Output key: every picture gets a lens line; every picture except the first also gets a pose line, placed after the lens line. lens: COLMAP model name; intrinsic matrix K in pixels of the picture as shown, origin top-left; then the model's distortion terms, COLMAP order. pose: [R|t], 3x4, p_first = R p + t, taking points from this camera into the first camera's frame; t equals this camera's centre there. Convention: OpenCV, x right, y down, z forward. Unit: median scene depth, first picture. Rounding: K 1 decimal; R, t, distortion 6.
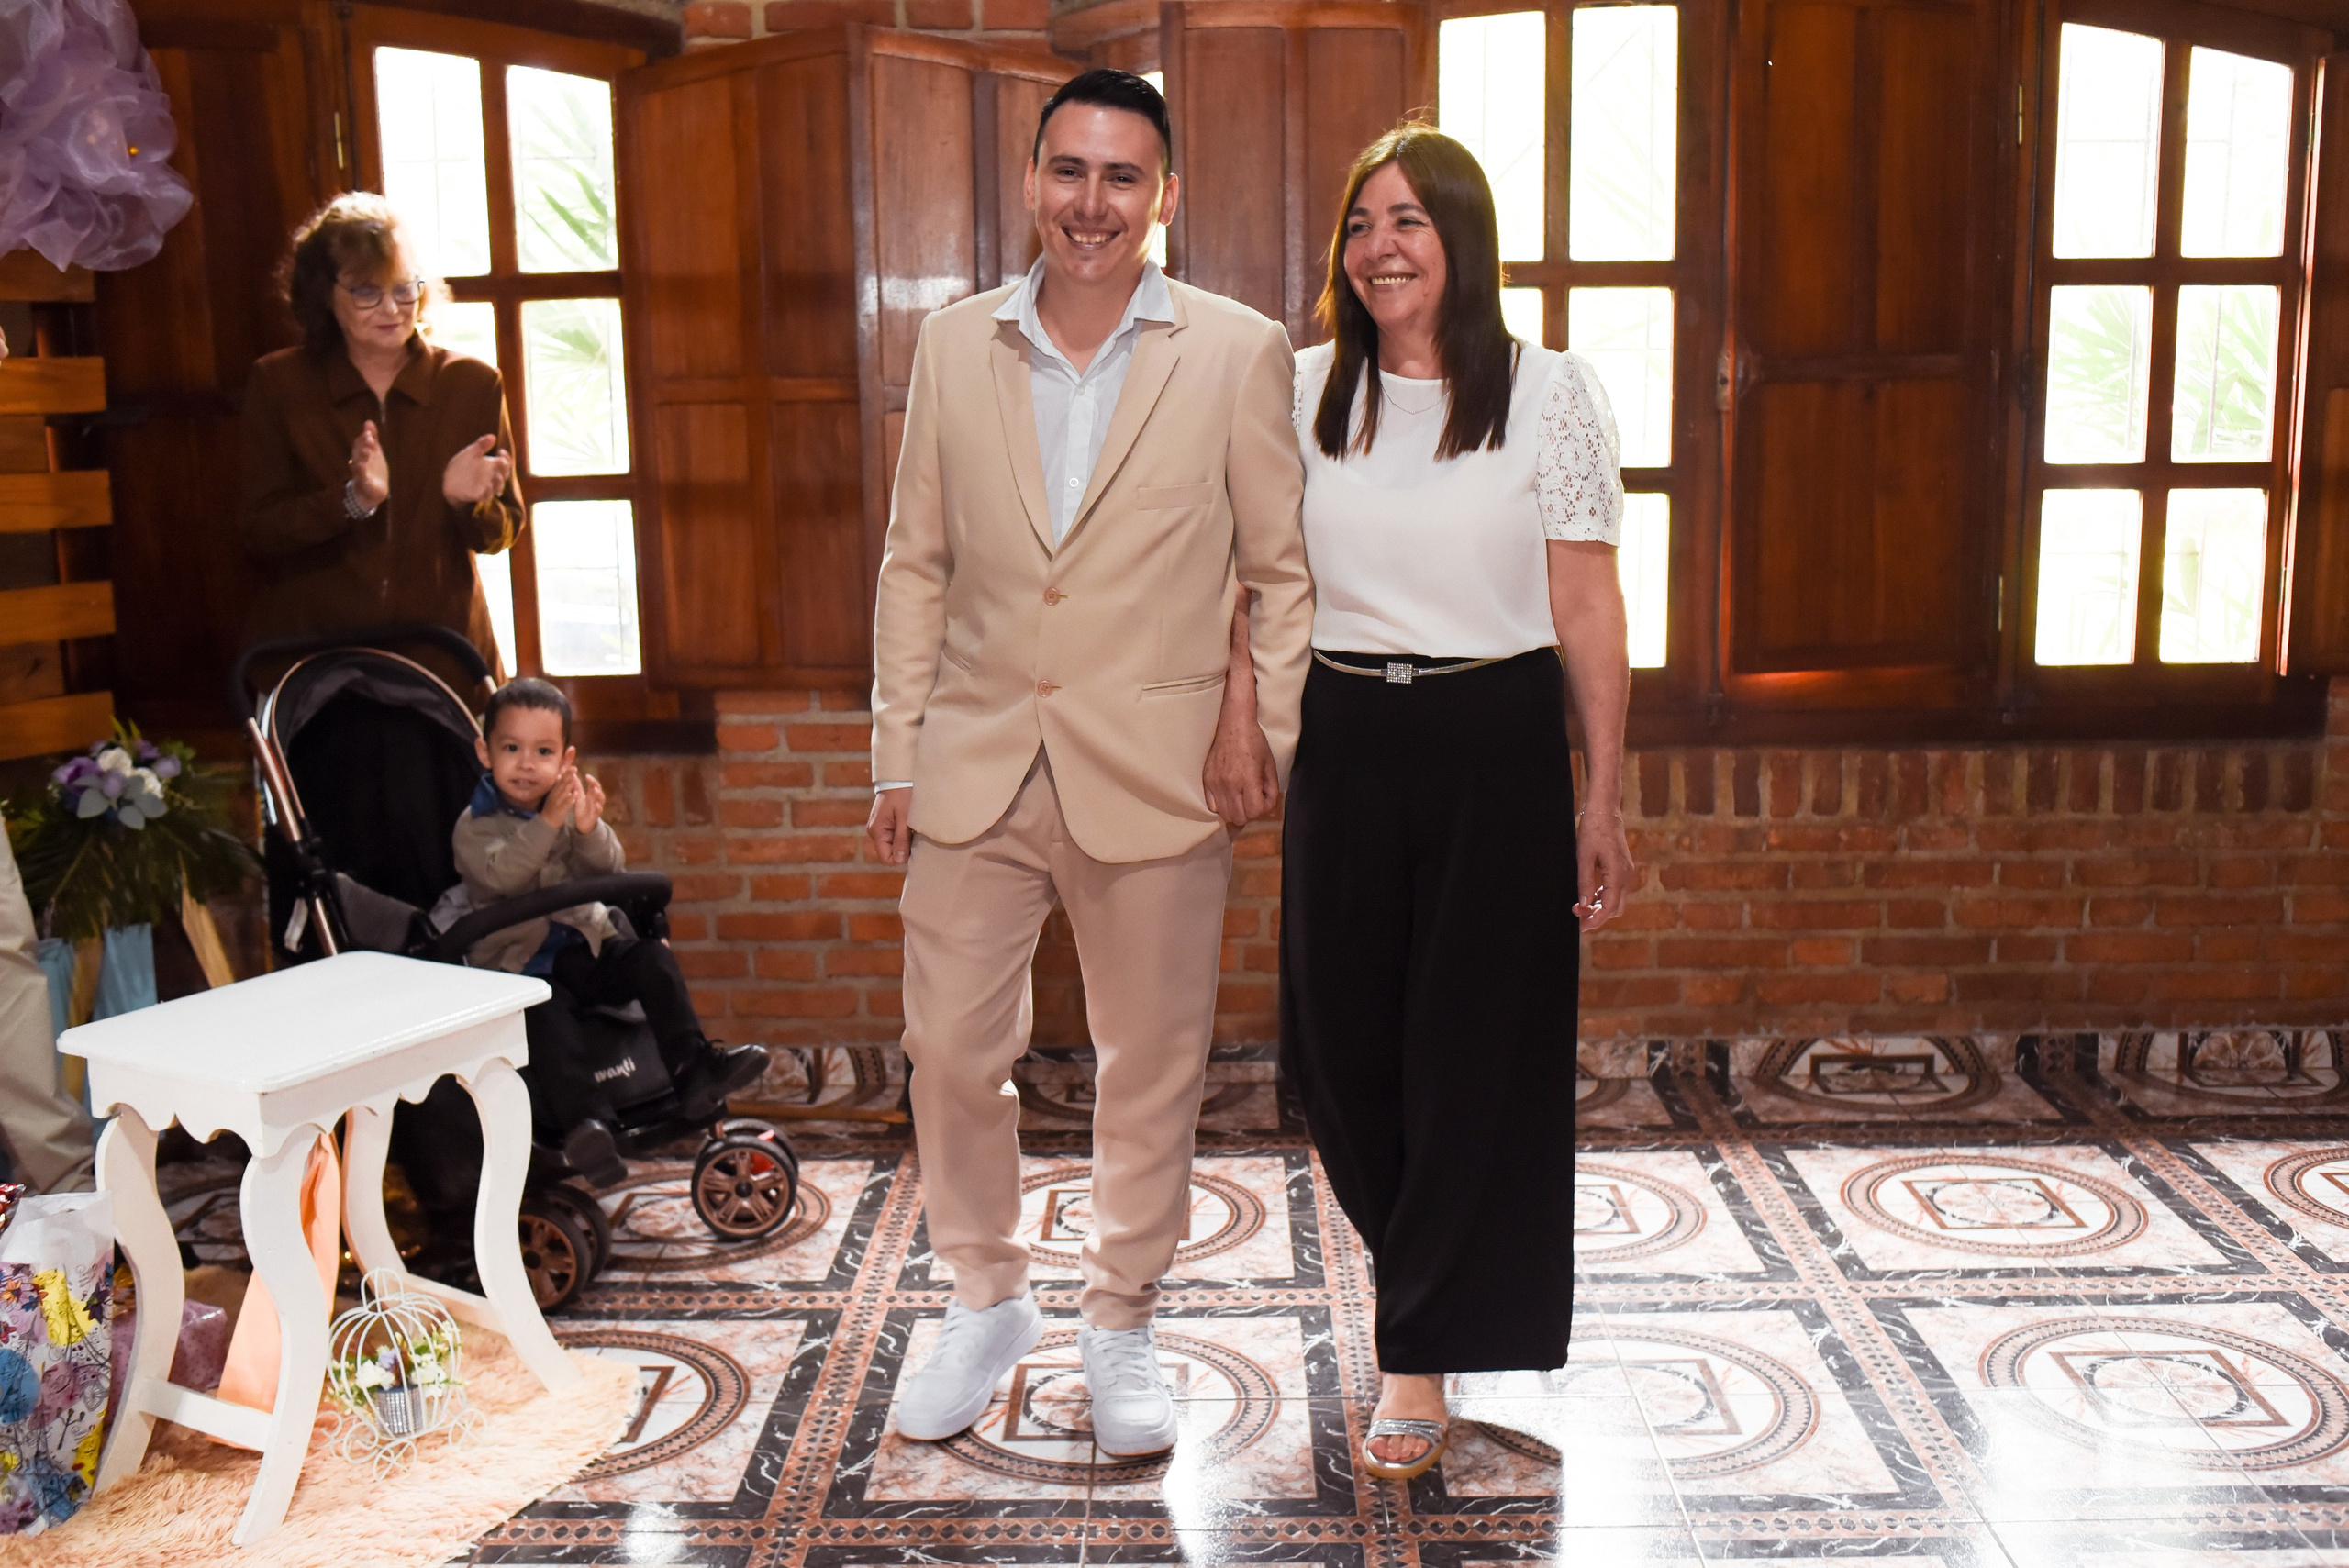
lens RADIAL K [[2419.9, 0, 1174.5], [0, 2419.9, 784.0], [0, 0, 1]] dist [-0.106025, 0.014487]
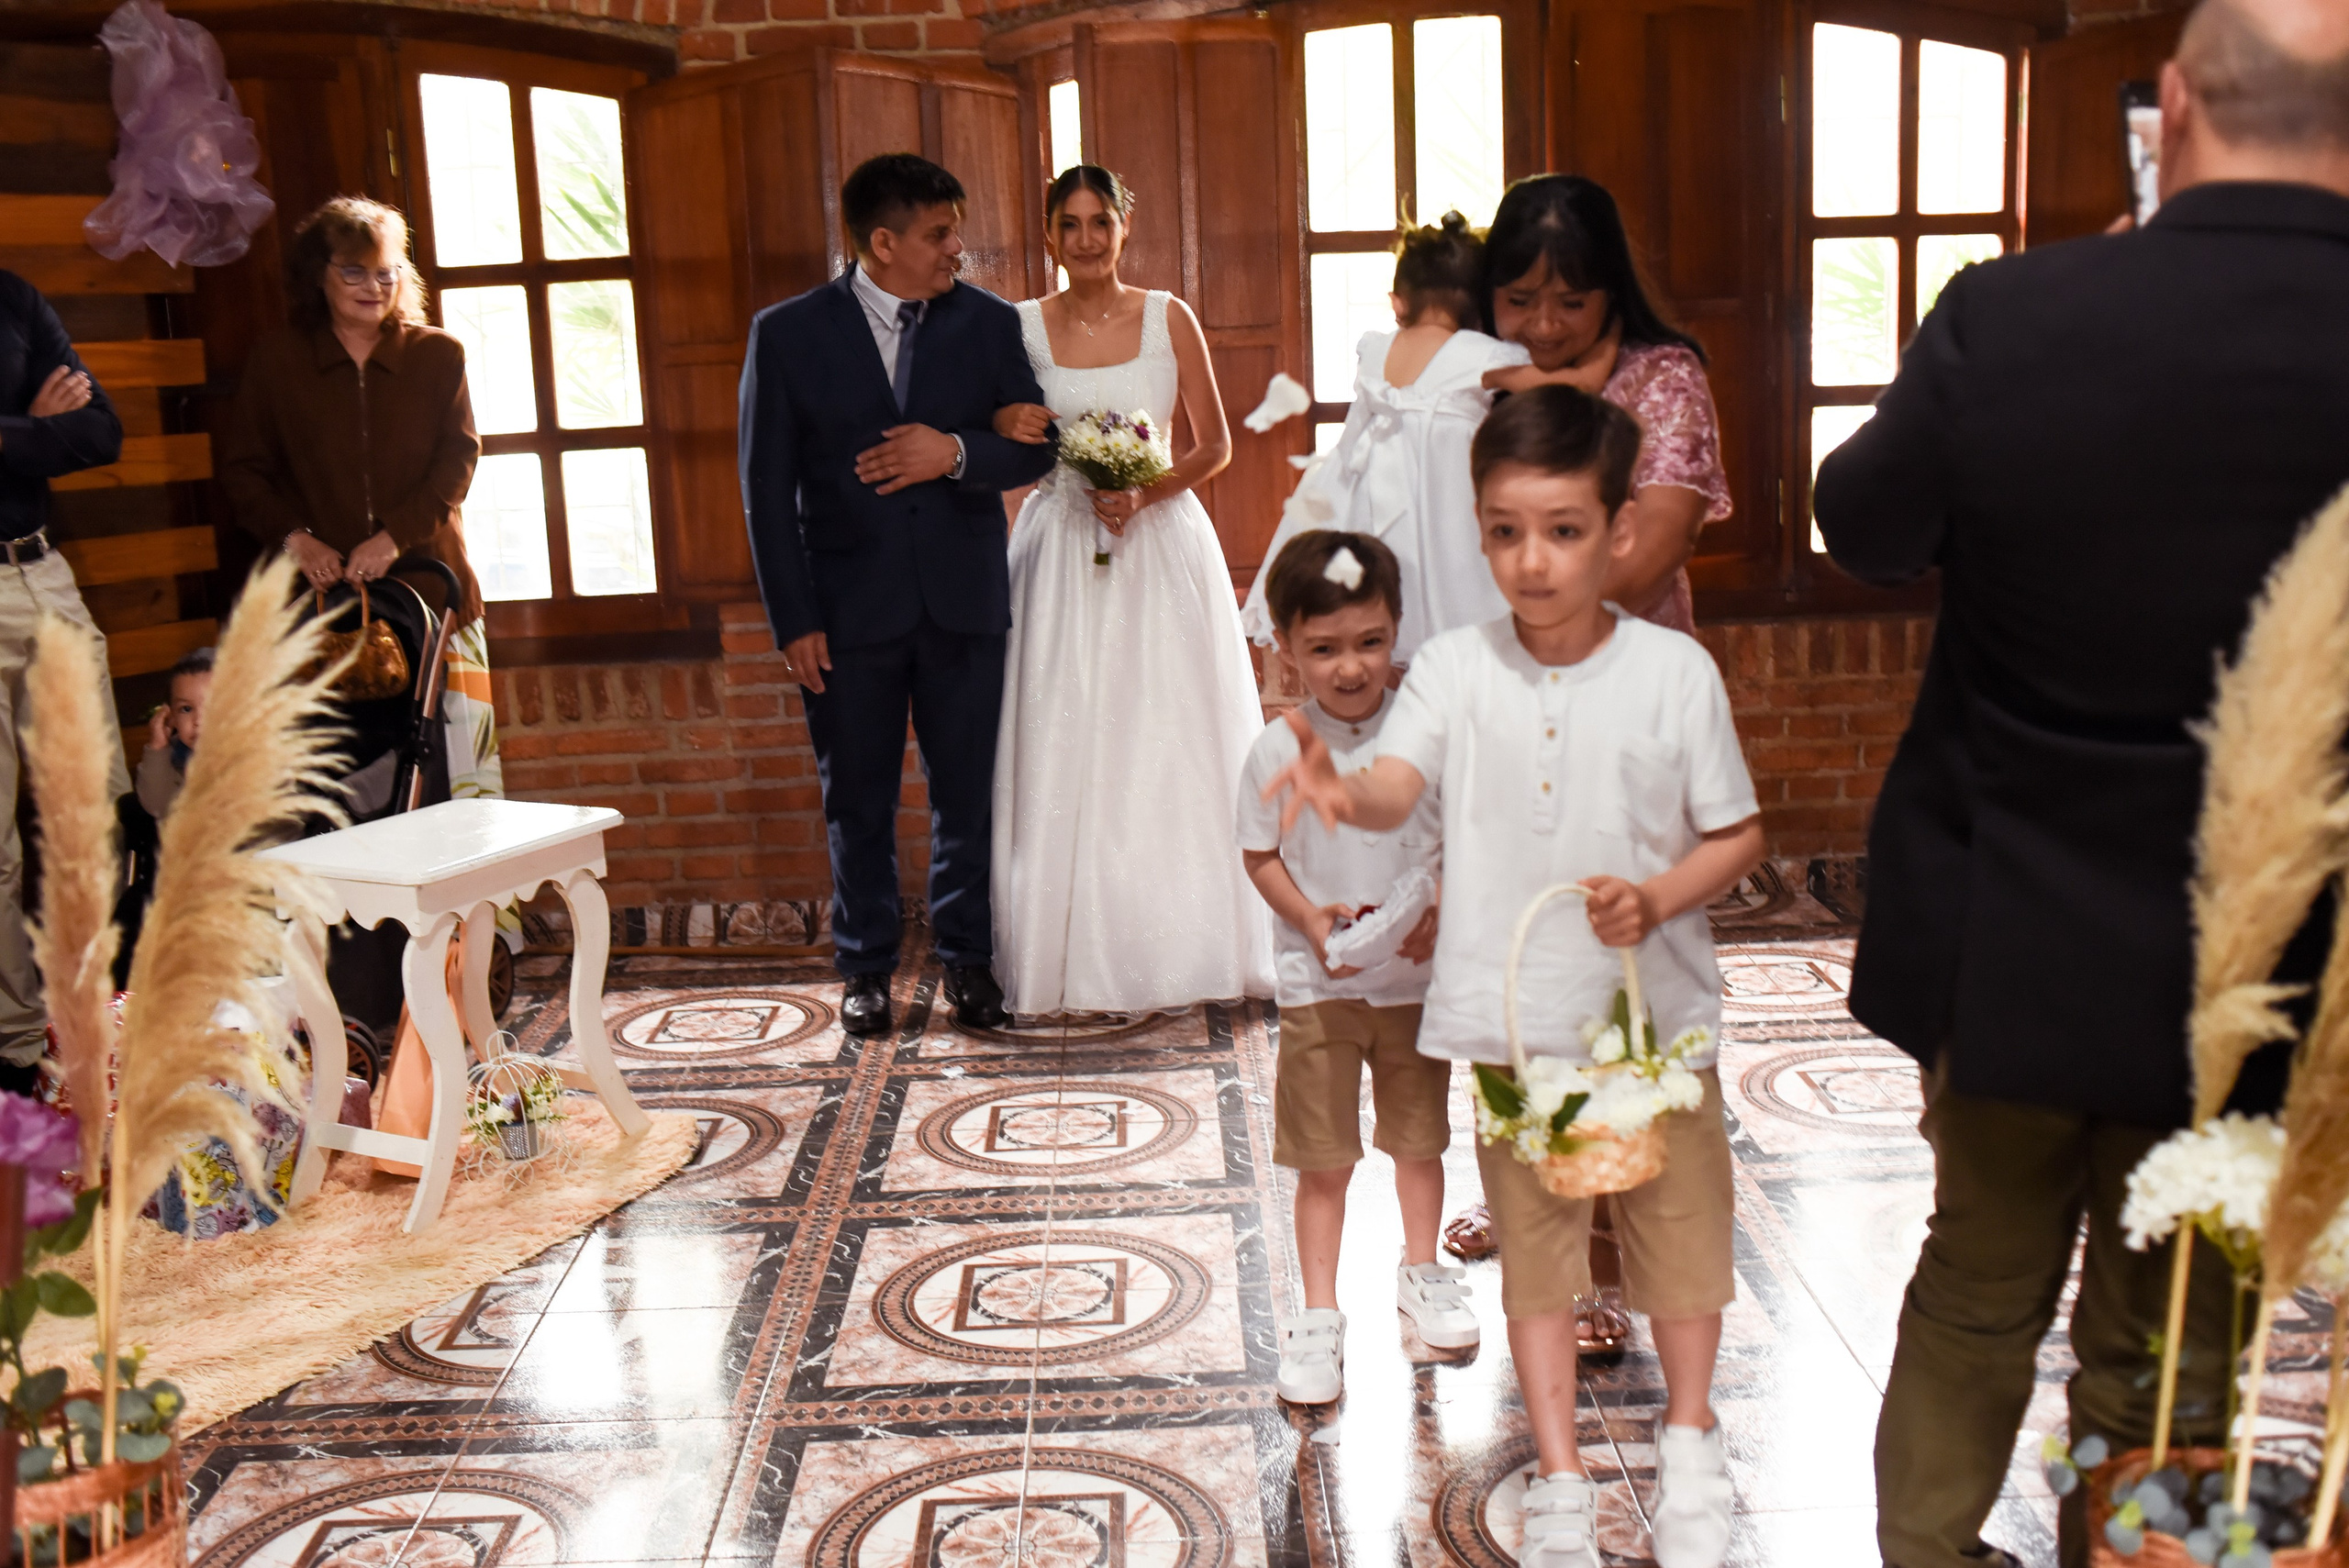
lens RADIAL K [[2405.0, 0, 1174.5], [0, 2405.0, 784.0], [0, 0, 1]] dist [-0.119446, 0.019089]
pose [[0.999212, -0.029334, 0.026729, 0.001711], [0.028912, 0.999453, 0.016071, 0.040788], [-0.027186, -0.015285, 0.999514, -0.211399]]
